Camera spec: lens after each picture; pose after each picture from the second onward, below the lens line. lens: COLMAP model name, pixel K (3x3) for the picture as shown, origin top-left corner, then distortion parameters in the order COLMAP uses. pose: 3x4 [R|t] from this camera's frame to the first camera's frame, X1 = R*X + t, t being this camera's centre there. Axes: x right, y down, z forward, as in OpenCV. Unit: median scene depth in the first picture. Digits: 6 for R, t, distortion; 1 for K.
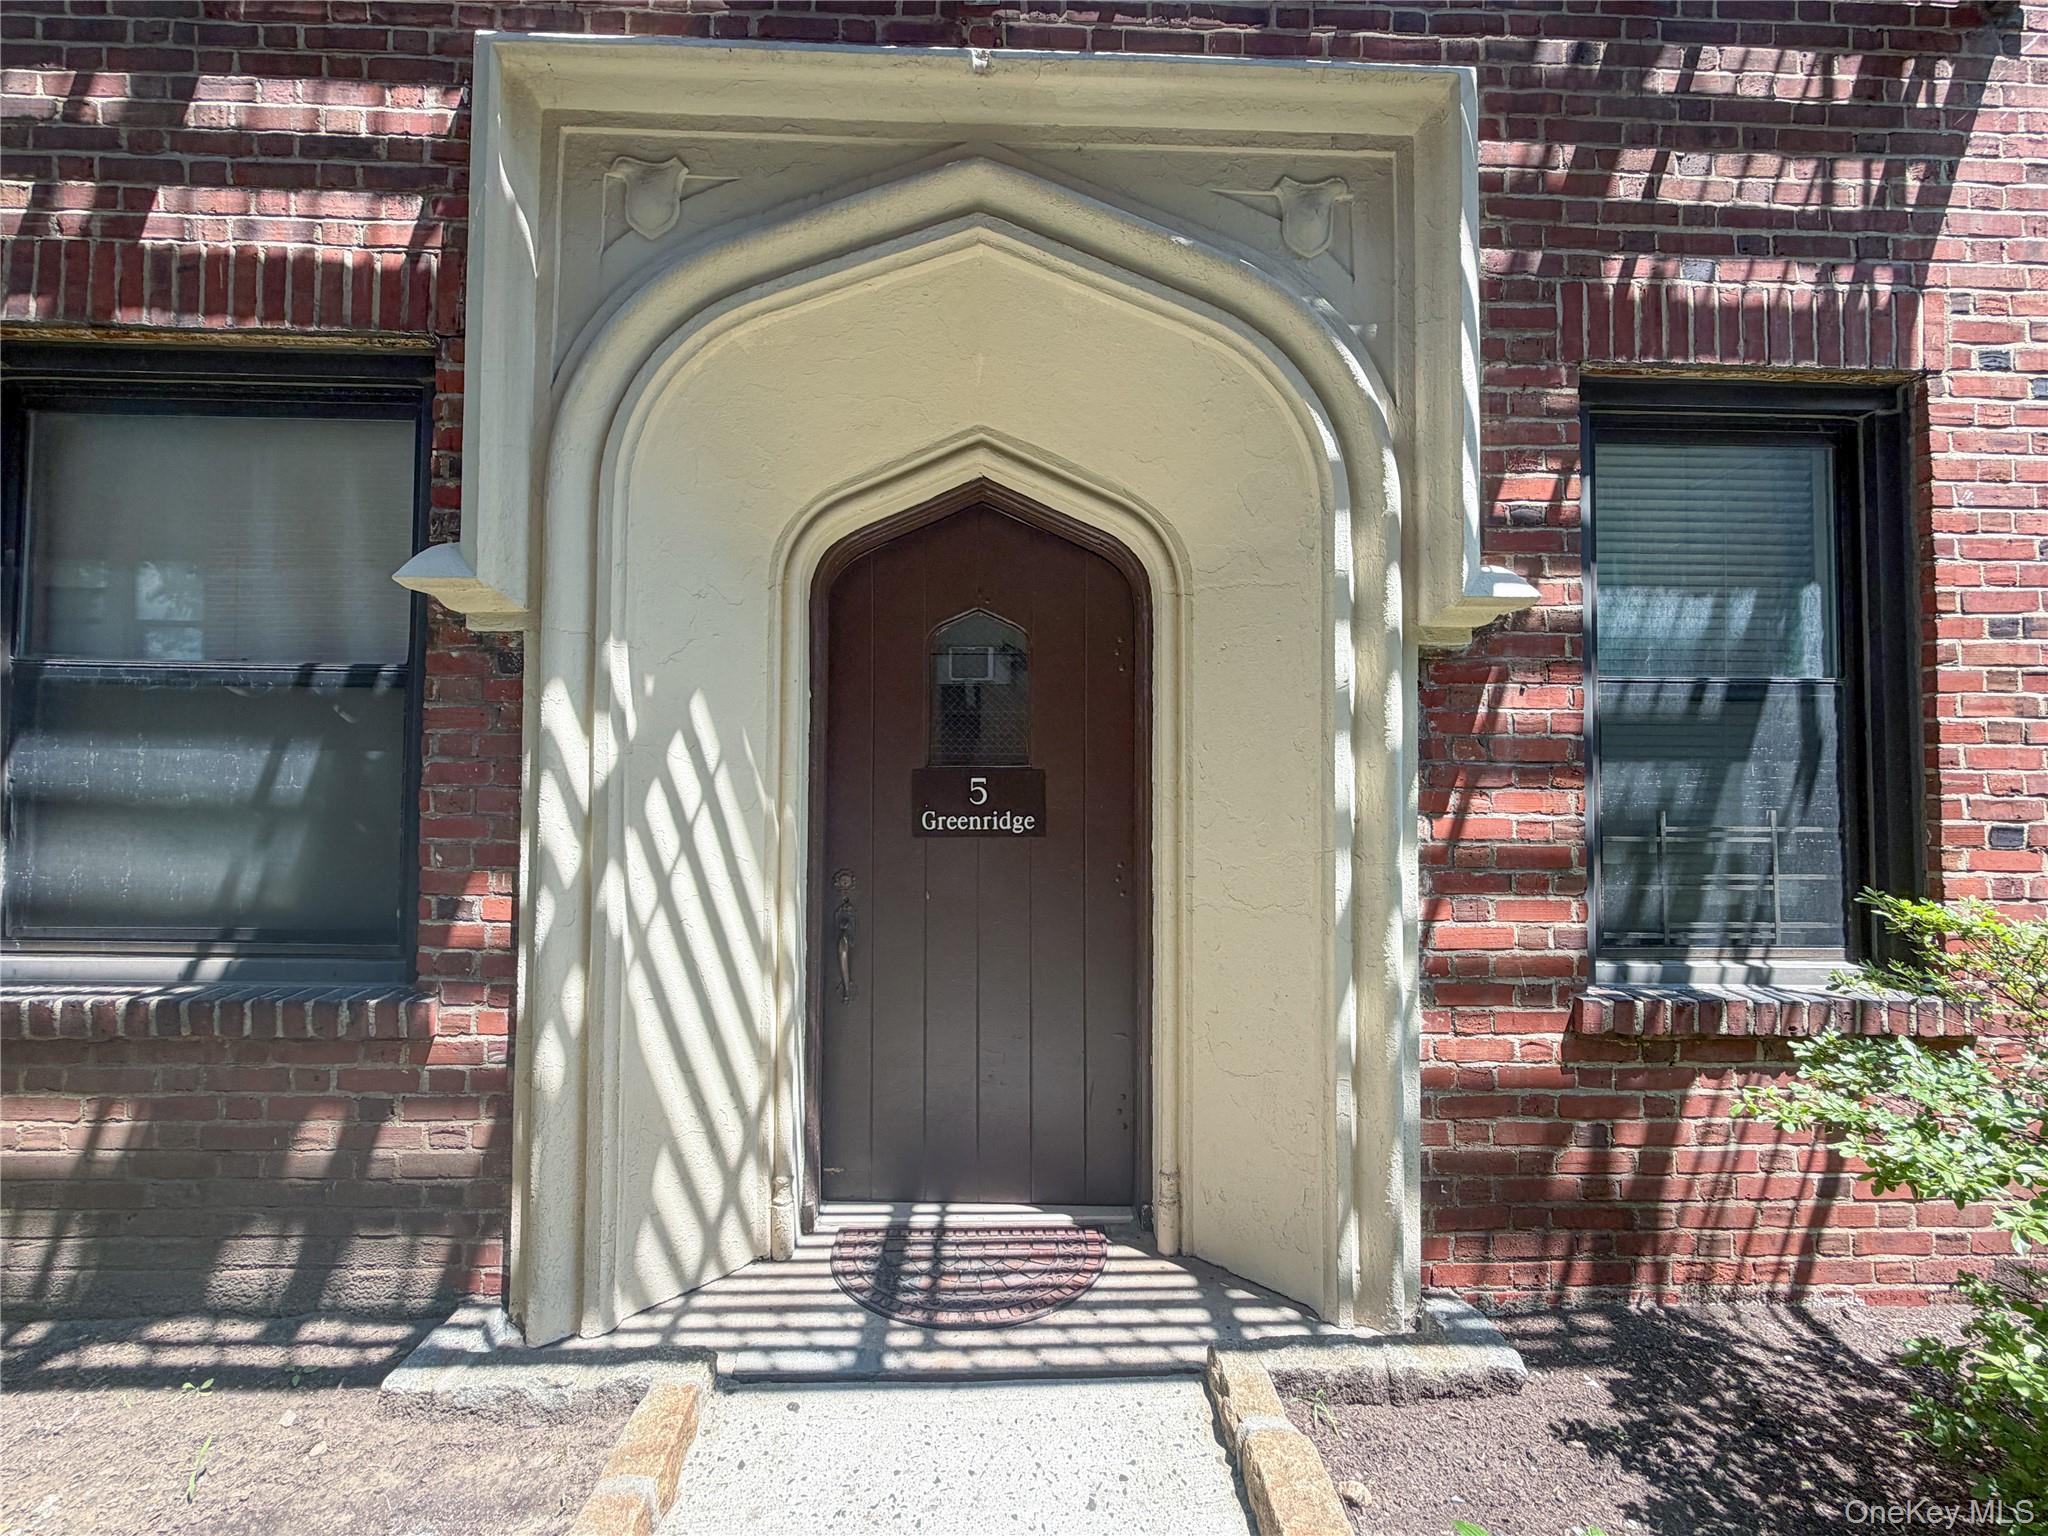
lens RADIAL K [[862.6, 0, 1047.4], [0, 862.6, 771.9], [0, 0, 1]] dist [0.000064, 0.000214]
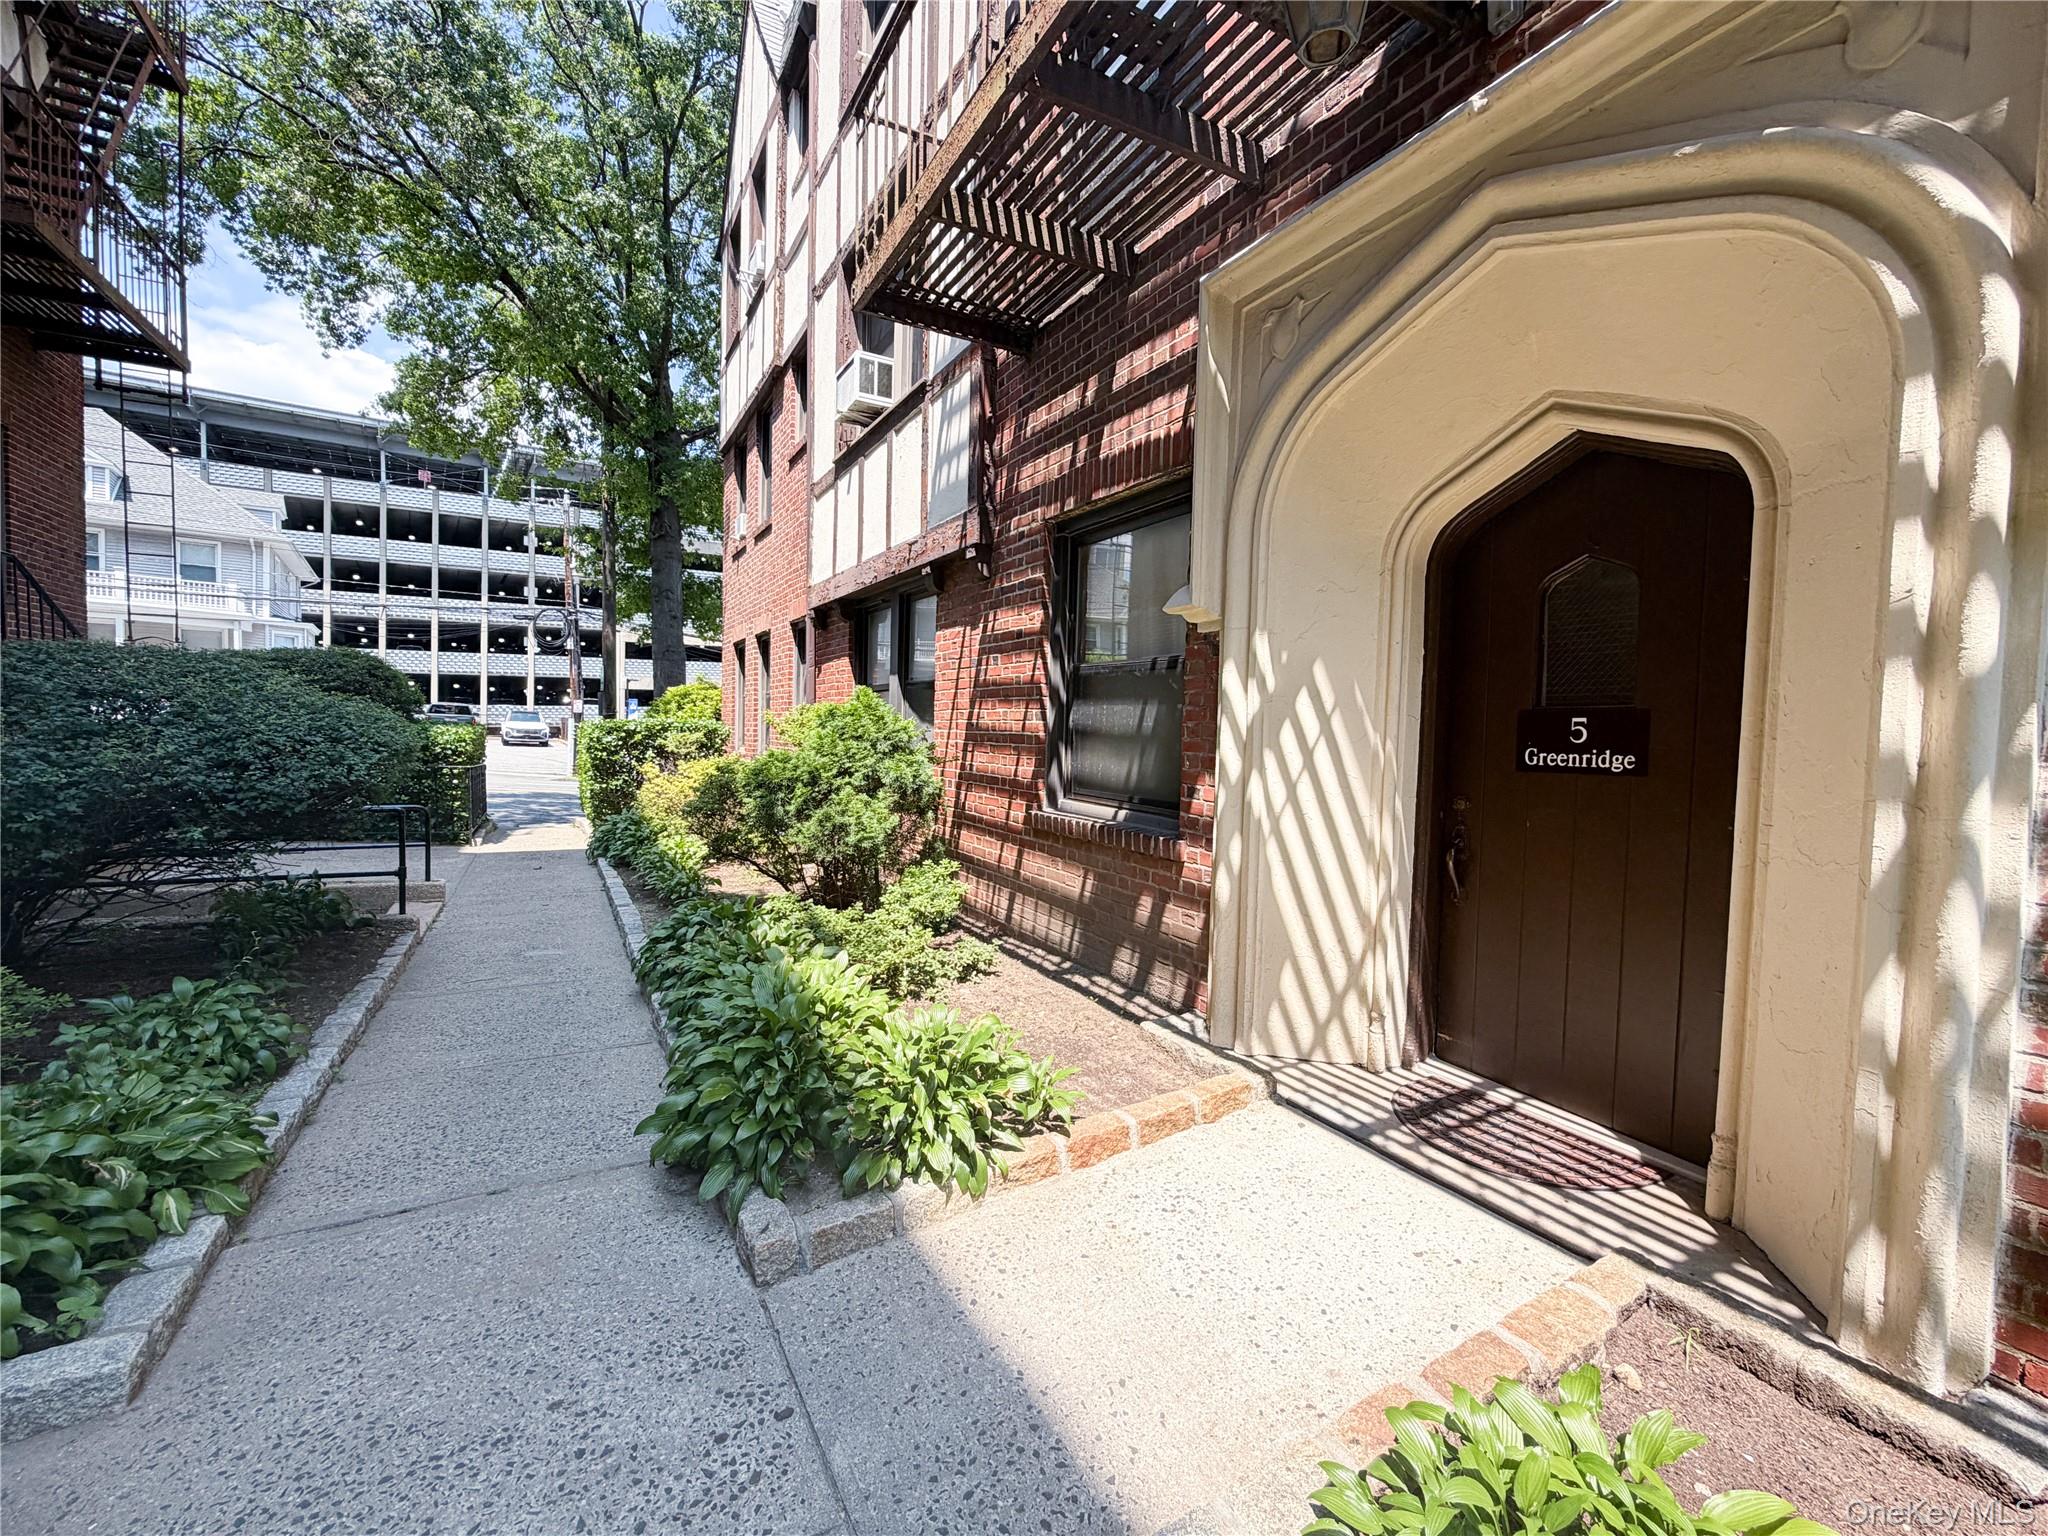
lens RADIAL K [[862.6, 0, 1047.4], [0, 862.6, 771.9], [0, 0, 1]] dist [0.000064, 0.000214]
pose [[0.475459, 0.047390, -0.878461, 0.692883], [0.001538, 0.998502, 0.054698, 0.018235], [0.879737, -0.027358, 0.474673, -0.095458]]
